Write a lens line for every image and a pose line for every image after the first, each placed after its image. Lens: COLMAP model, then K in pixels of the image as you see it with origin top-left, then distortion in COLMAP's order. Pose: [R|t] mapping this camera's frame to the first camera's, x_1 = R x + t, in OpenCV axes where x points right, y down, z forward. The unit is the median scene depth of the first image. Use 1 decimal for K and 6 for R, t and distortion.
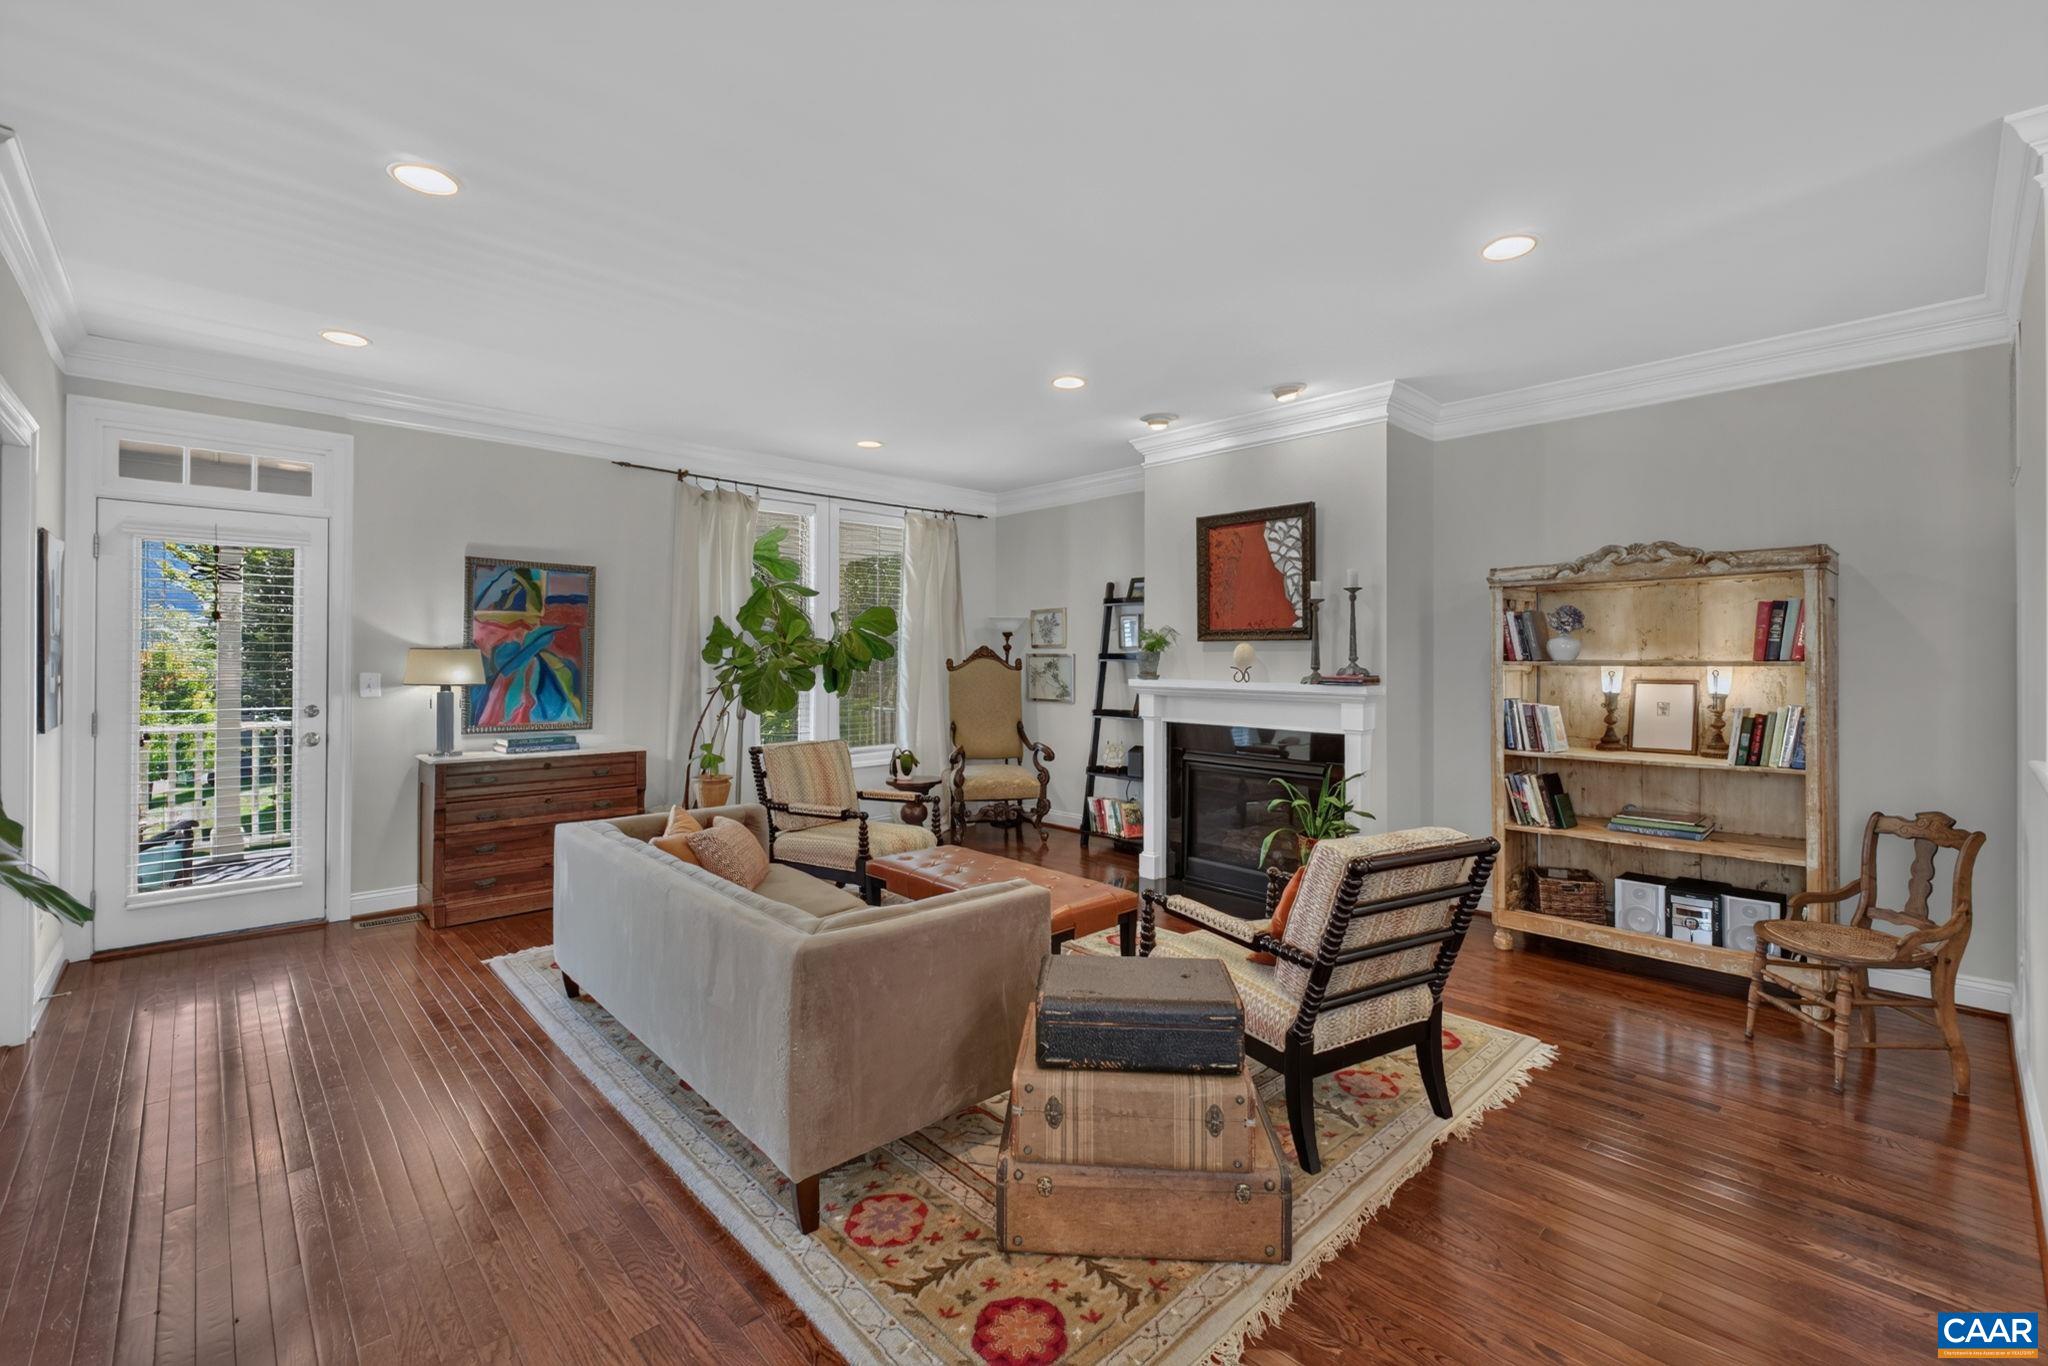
lens RADIAL K [[892.7, 0, 1011.5], [0, 892.7, 649.0], [0, 0, 1]] dist [-0.002060, -0.000611]
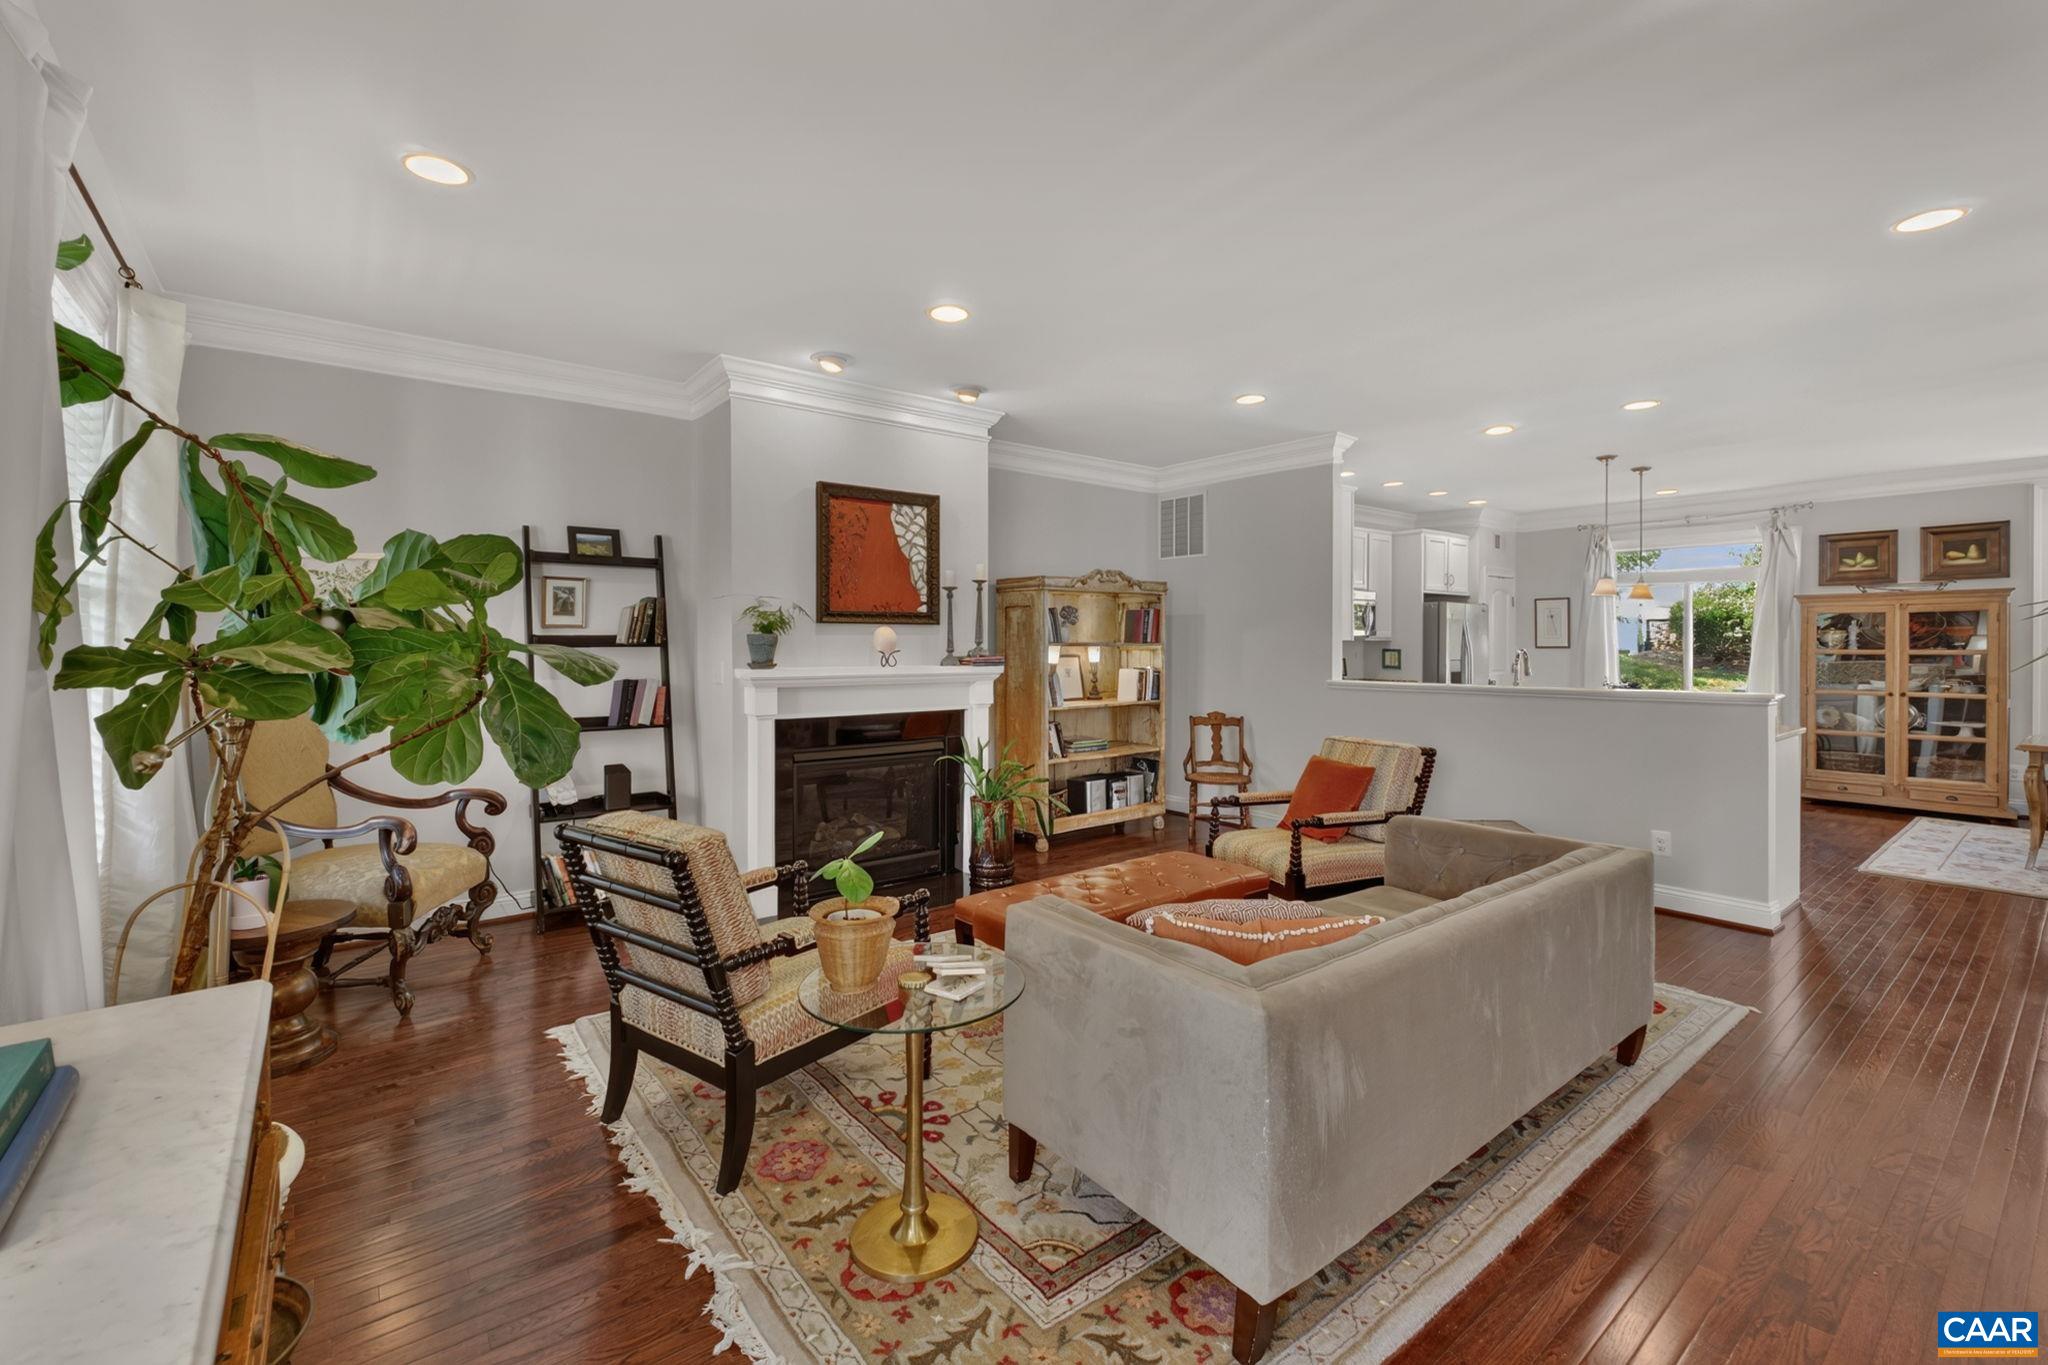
lens RADIAL K [[892.7, 0, 1040.4], [0, 892.7, 658.8], [0, 0, 1]] dist [-0.002060, -0.000611]
pose [[0.052617, -0.022284, 0.998366, -0.682182], [-0.008685, 0.999703, 0.022772, 0.004714], [-0.998577, -0.009869, 0.052408, 0.770497]]
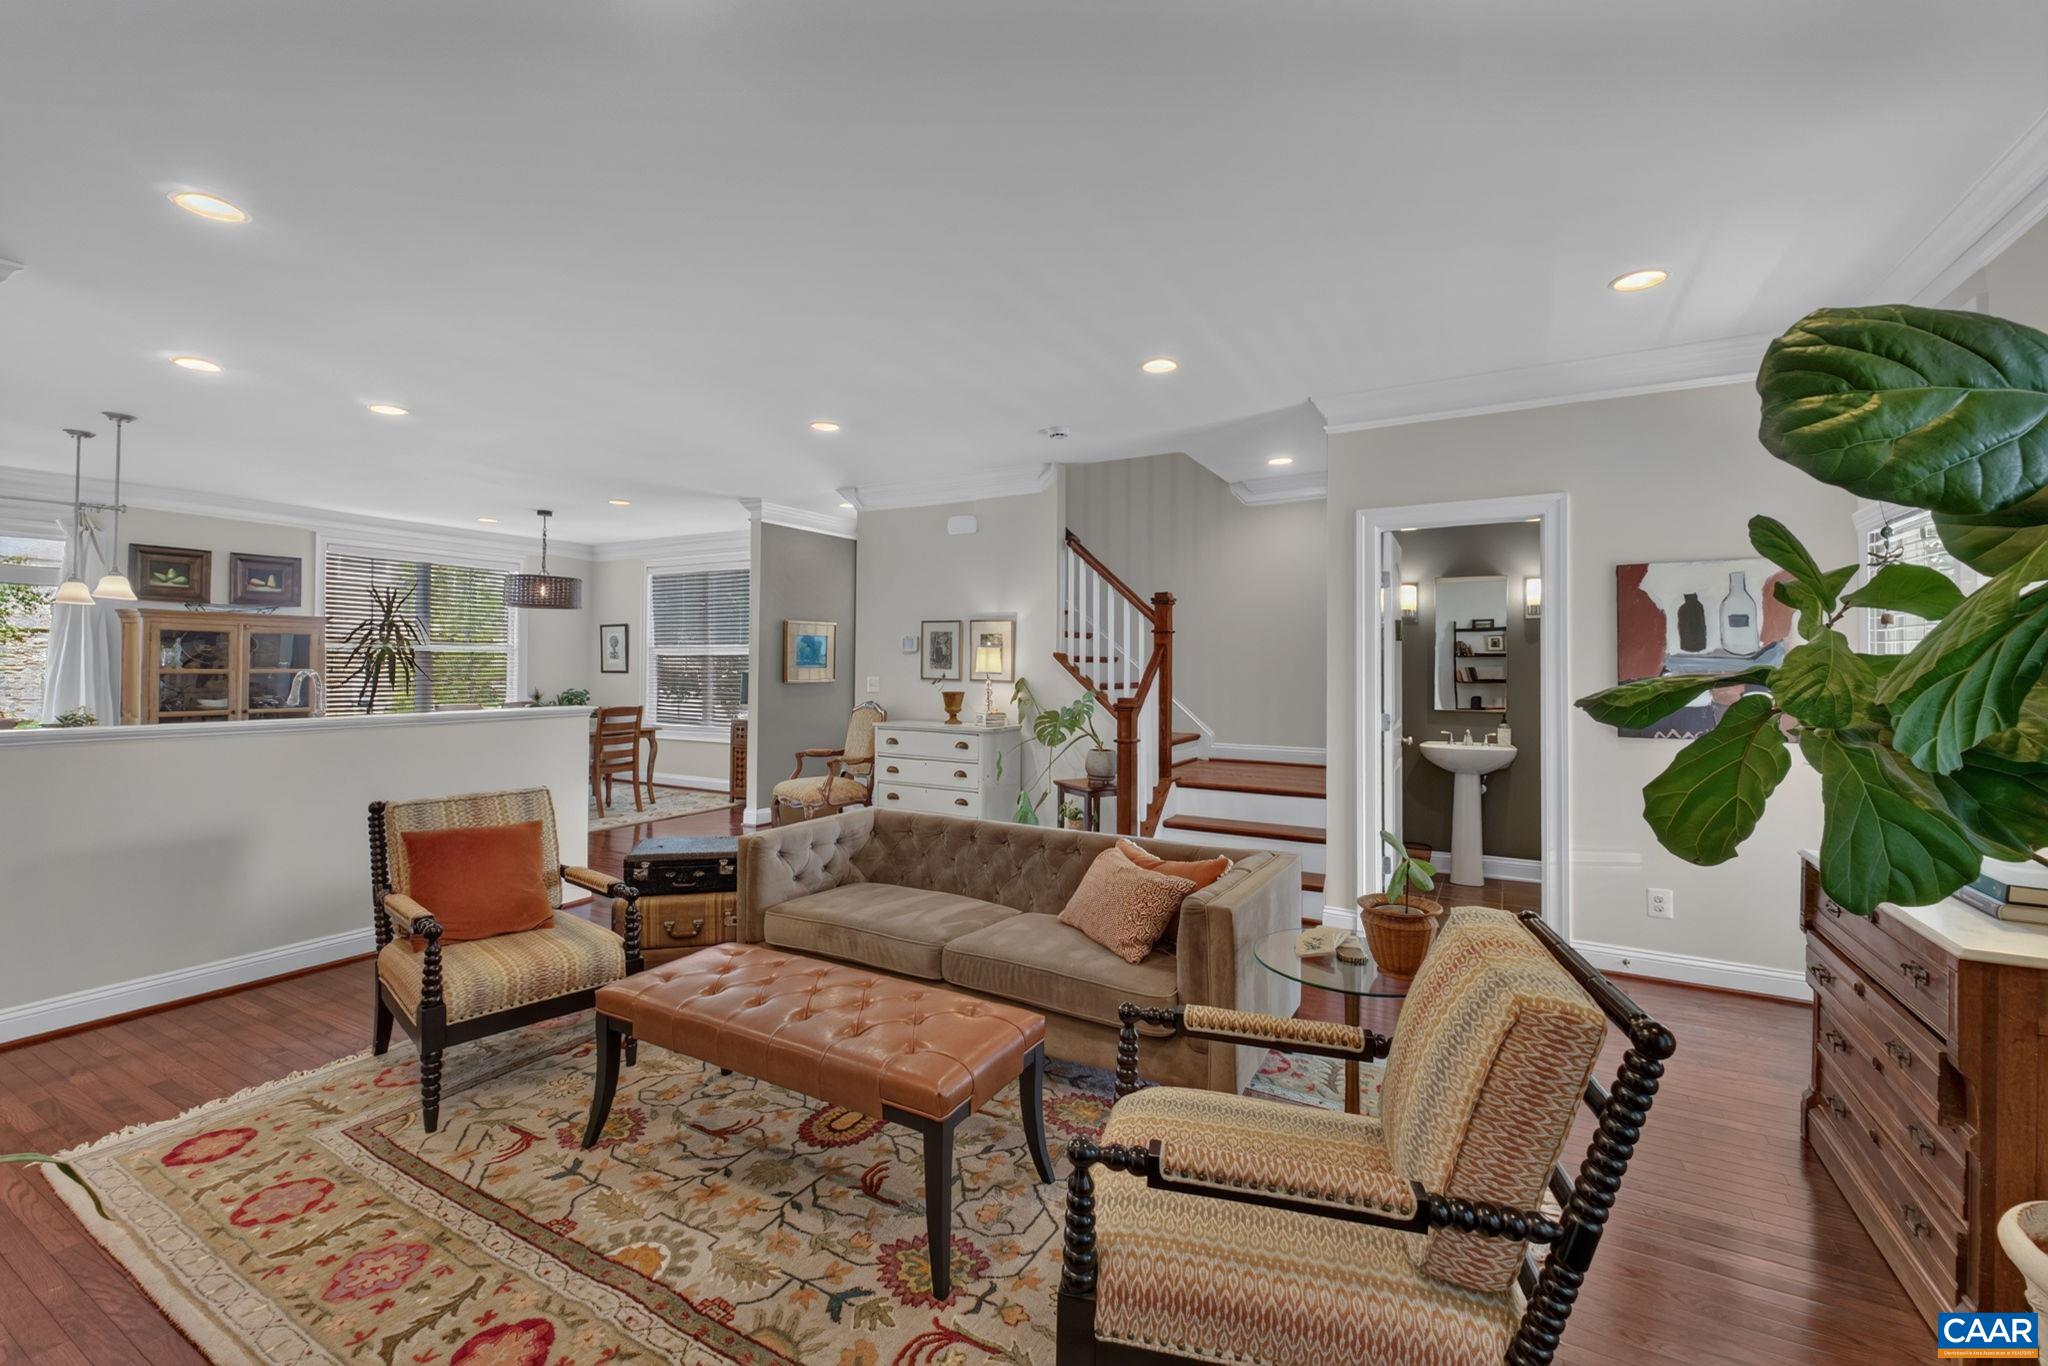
lens RADIAL K [[892.7, 0, 1030.2], [0, 892.7, 670.2], [0, 0, 1]] dist [-0.002060, -0.000611]
pose [[-0.950602, -0.009937, -0.310253, 0.021240], [-0.006496, 0.999905, -0.012123, 0.021920], [0.310344, -0.009509, -0.950577, 1.280206]]
